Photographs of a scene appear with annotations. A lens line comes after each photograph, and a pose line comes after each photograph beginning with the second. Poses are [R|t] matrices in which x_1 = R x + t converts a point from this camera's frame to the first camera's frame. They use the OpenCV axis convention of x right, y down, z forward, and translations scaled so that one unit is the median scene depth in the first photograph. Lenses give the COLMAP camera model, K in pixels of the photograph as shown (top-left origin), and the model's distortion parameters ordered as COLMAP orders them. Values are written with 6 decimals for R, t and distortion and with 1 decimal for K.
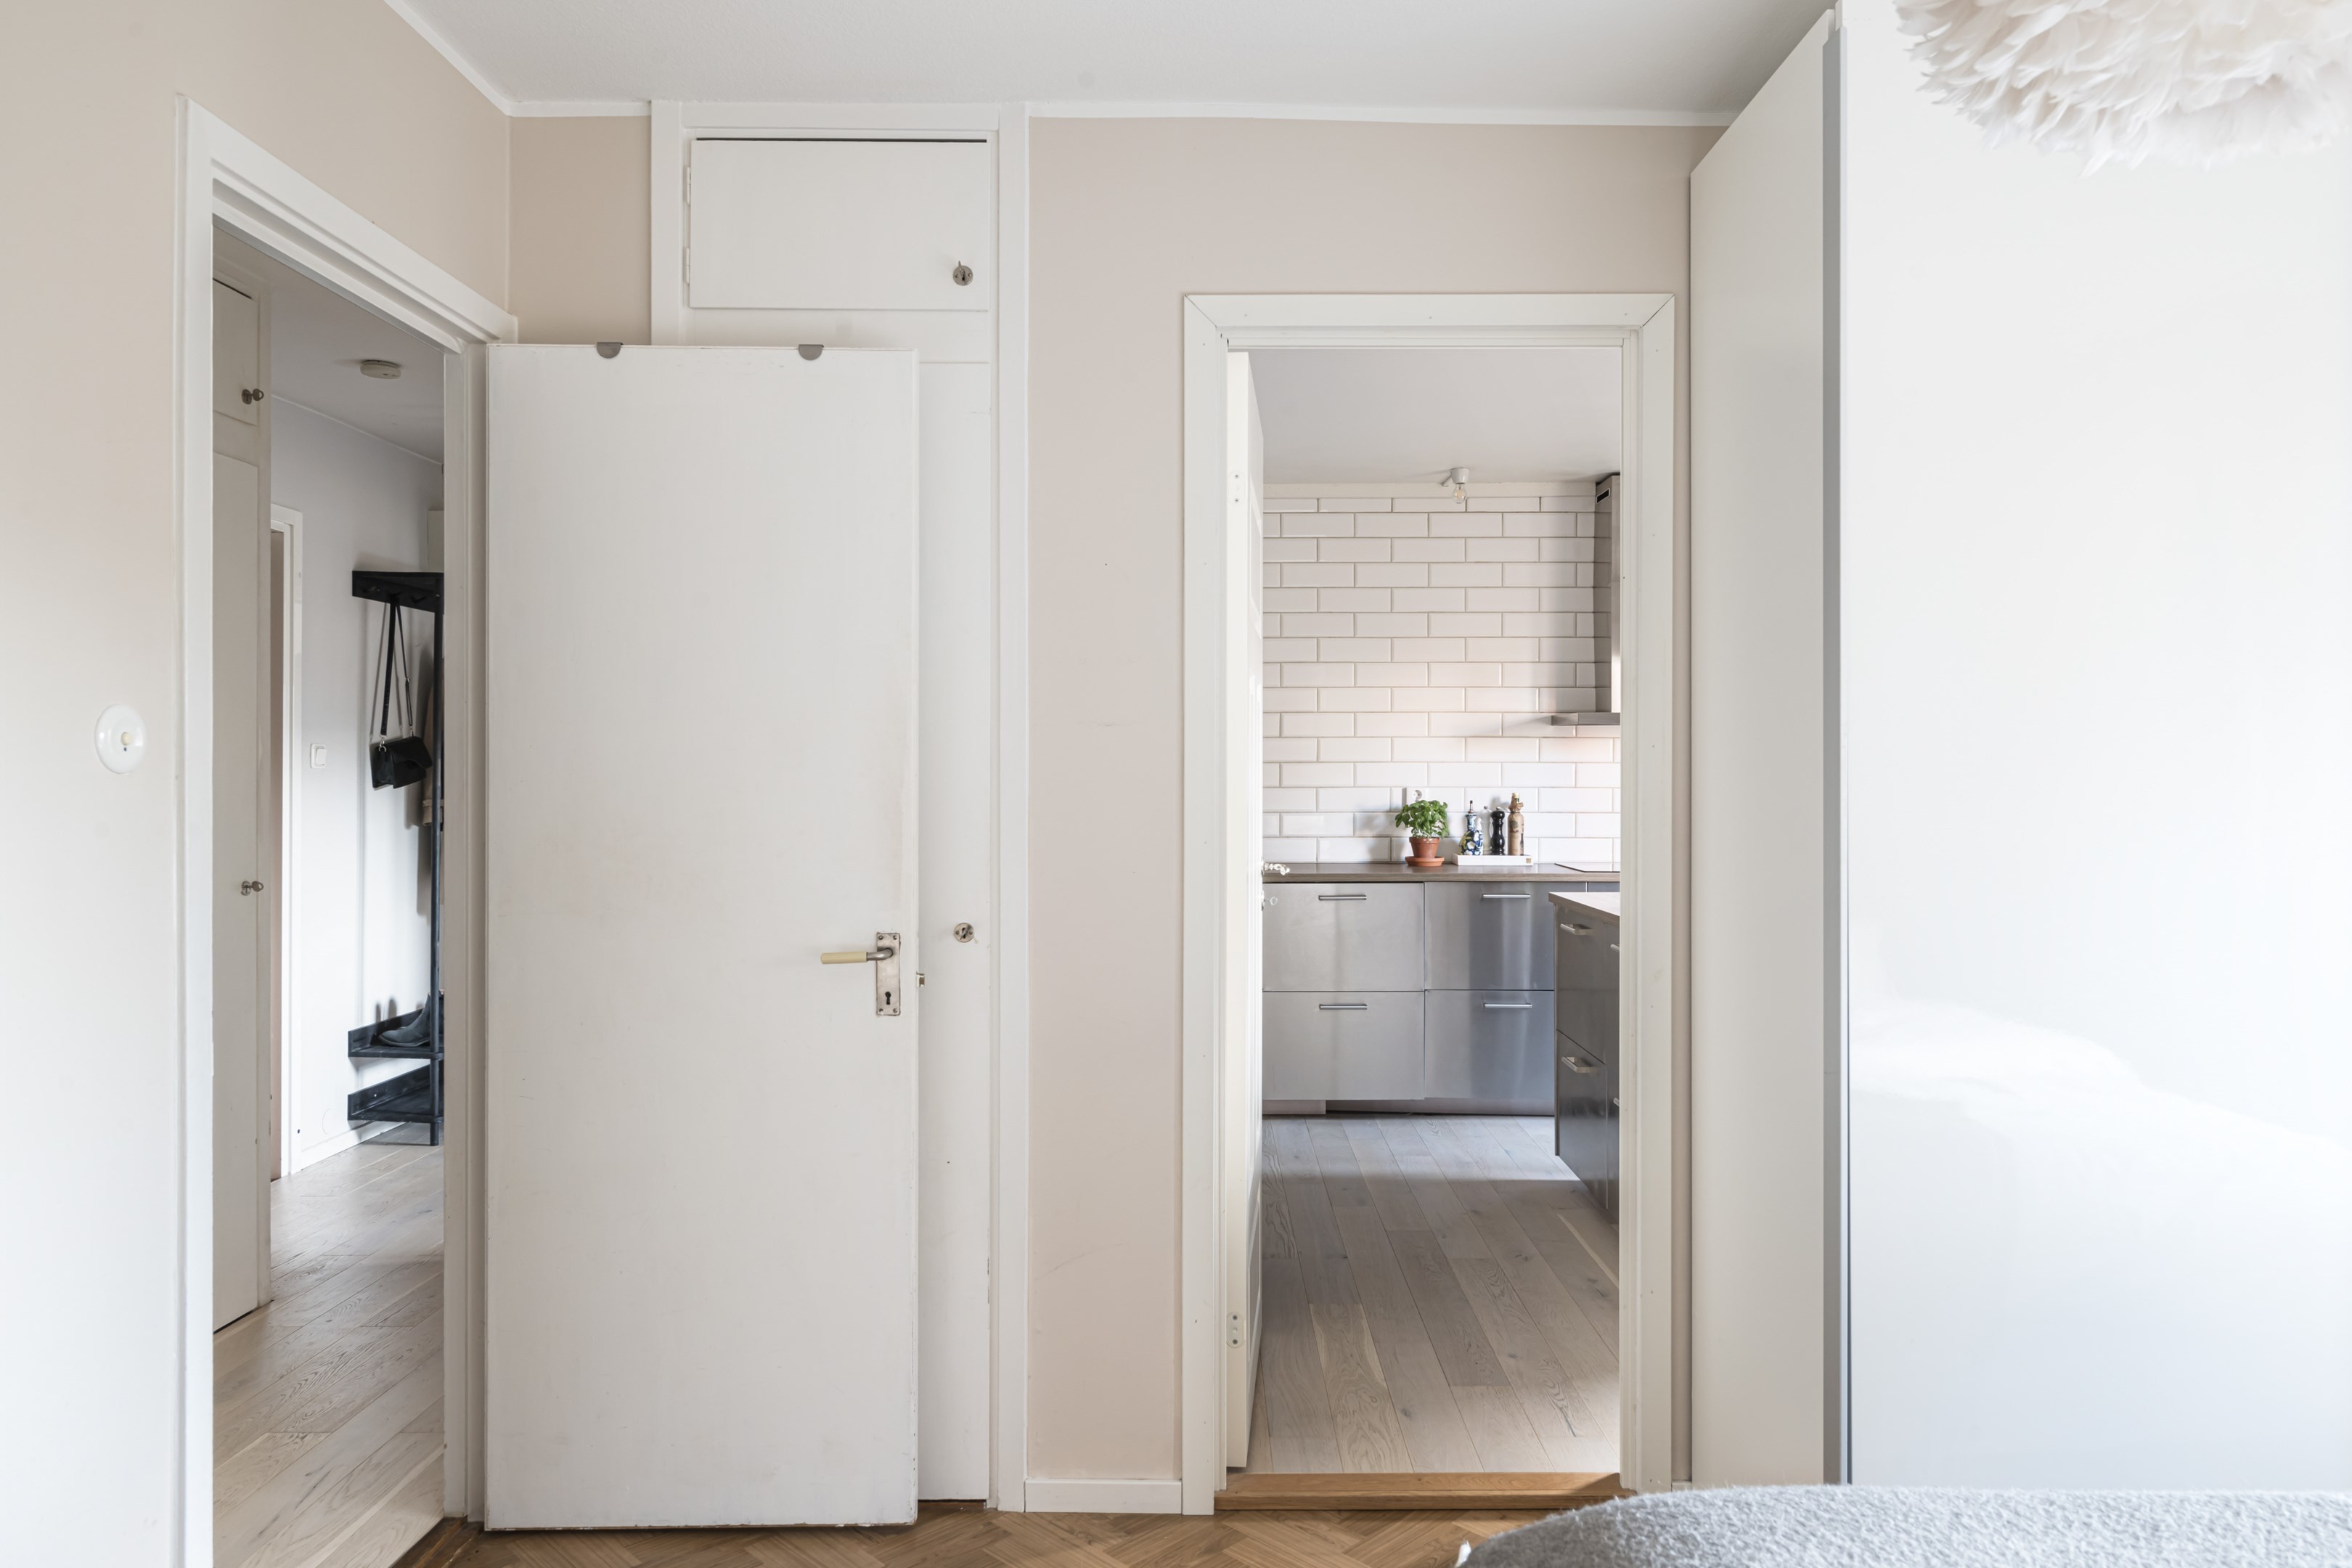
lens RADIAL K [[1540.4, 0, 1176.0], [0, 1540.4, 784.0], [0, 0, 1]] dist [-0.000367, 0.001148]
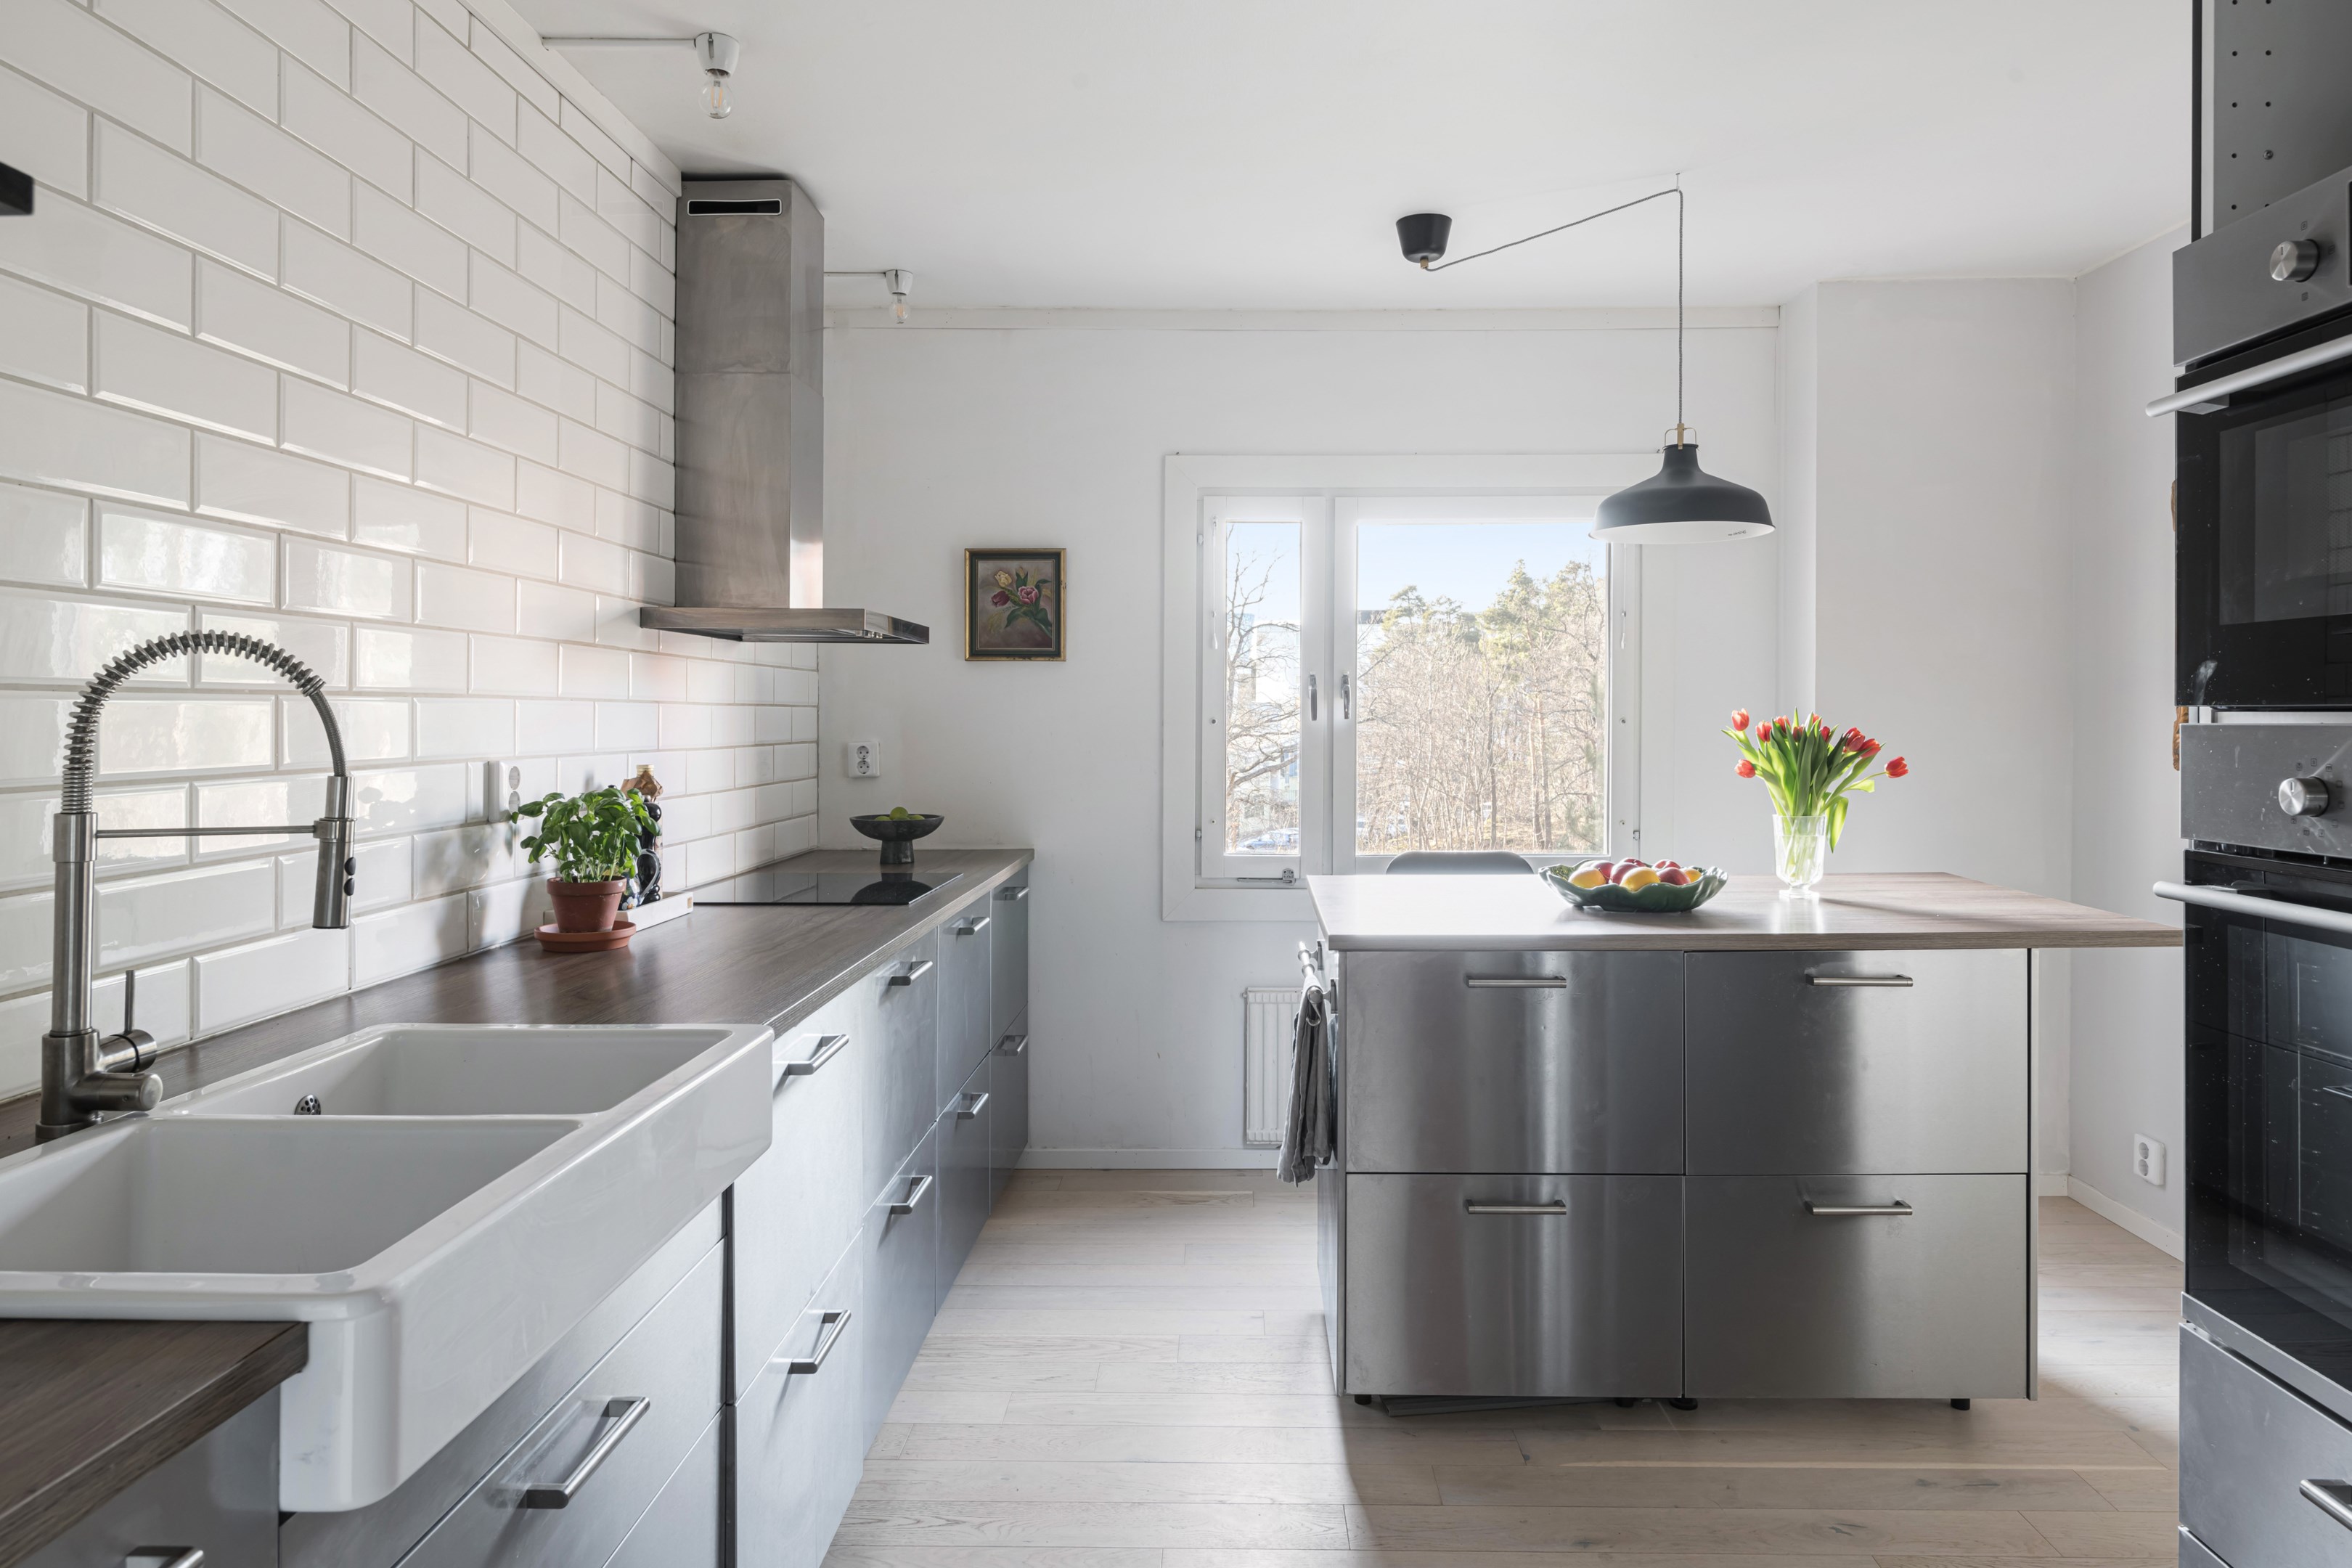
lens RADIAL K [[1485.2, 0, 1182.9], [0, 1485.2, 713.6], [0, 0, 1]] dist [-0.001137, -0.000466]
pose [[0.016539, 0.000650, 0.999863, -0.241955], [0.008912, 0.999960, -0.000797, -0.008357], [-0.999824, 0.008924, 0.016532, 0.841774]]
